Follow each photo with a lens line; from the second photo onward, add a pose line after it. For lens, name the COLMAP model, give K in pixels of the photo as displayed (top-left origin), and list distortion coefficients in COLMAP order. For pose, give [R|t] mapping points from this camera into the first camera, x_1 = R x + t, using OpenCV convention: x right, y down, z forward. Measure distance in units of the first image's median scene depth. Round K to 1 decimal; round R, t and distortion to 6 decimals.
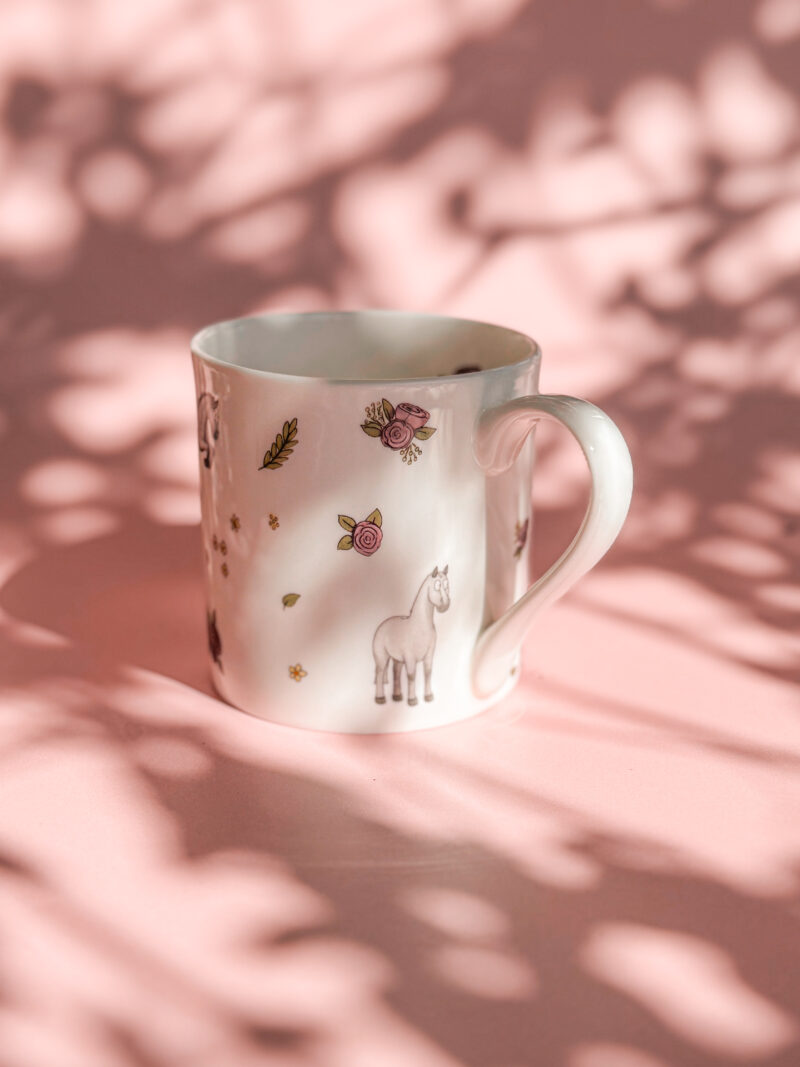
lens RADIAL K [[1524.6, 0, 400.0], [0, 1524.6, 533.5], [0, 0, 1]] dist [0.009826, 0.009895]
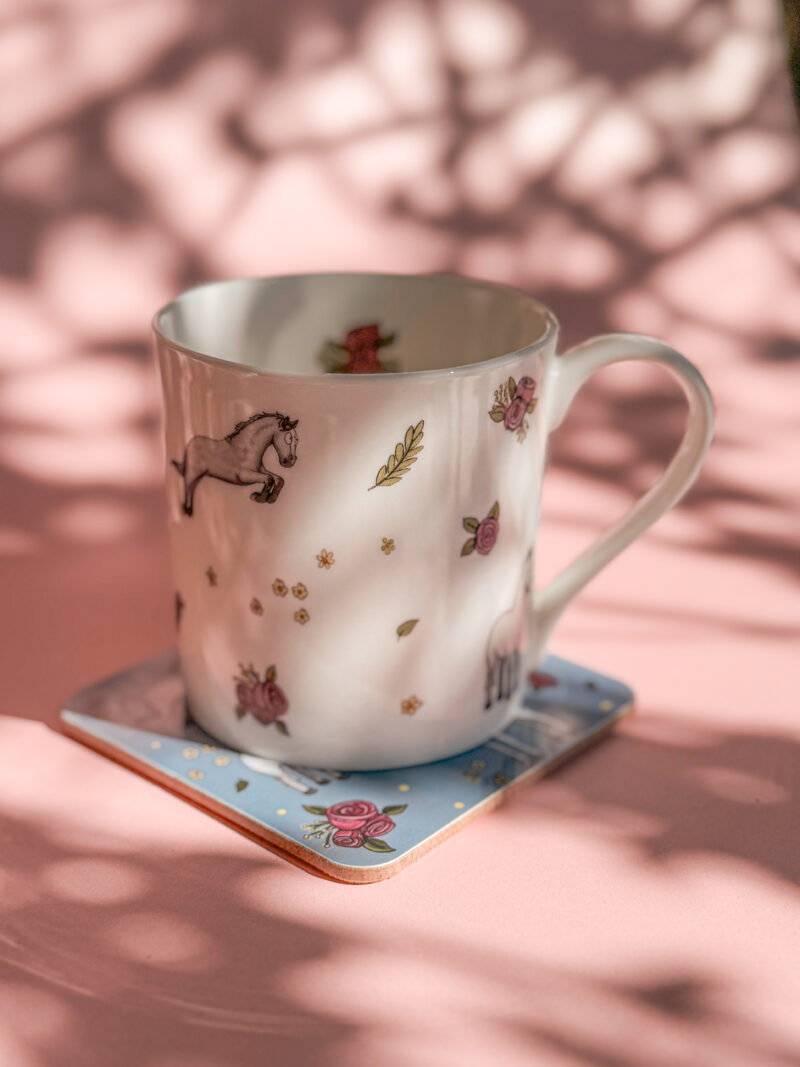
lens RADIAL K [[1448.9, 0, 400.0], [0, 1448.9, 533.5], [0, 0, 1]] dist [0.000674, -0.022453]
pose [[0.779748, -0.258965, 0.570026, -0.527813], [0.204803, 0.965862, 0.158641, -0.138749], [-0.591649, -0.006957, 0.806166, 0.344872]]
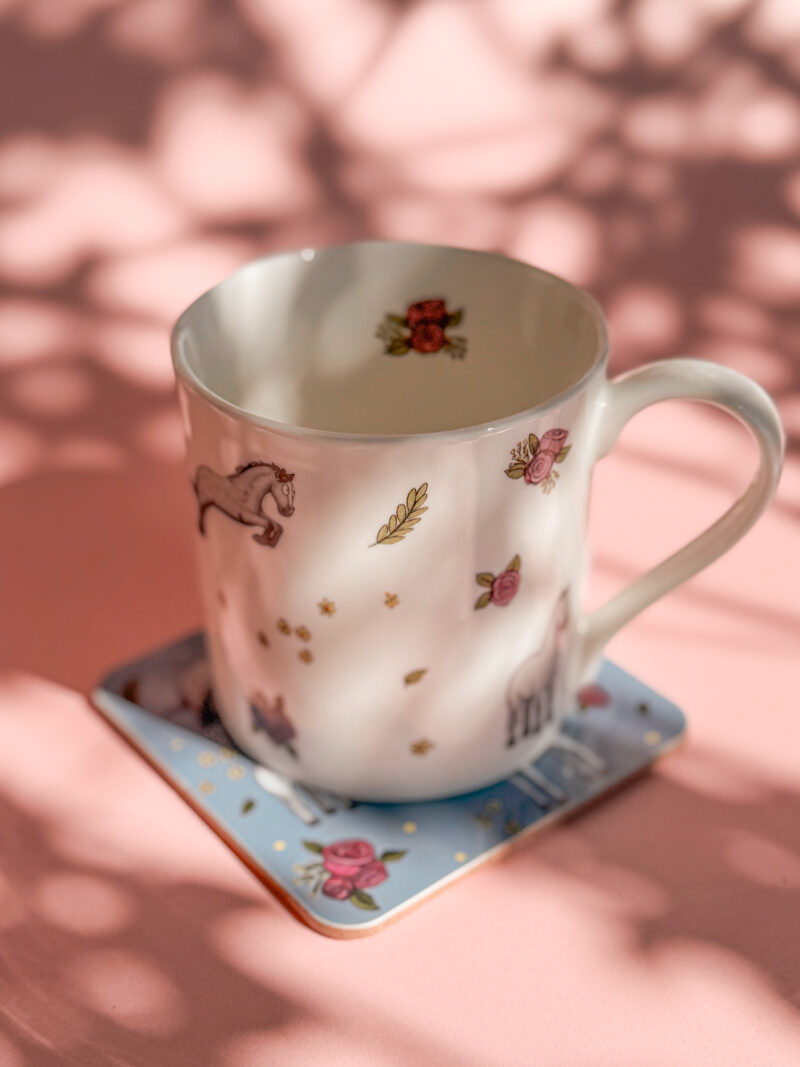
lens RADIAL K [[1524.6, 0, 400.0], [0, 1524.6, 533.5], [0, 0, 1]] dist [0.009826, 0.009895]
pose [[0.876800, -0.291049, 0.382769, -0.369706], [0.180763, 0.937134, 0.298505, -0.274323], [-0.445585, -0.192538, 0.874290, 0.305039]]
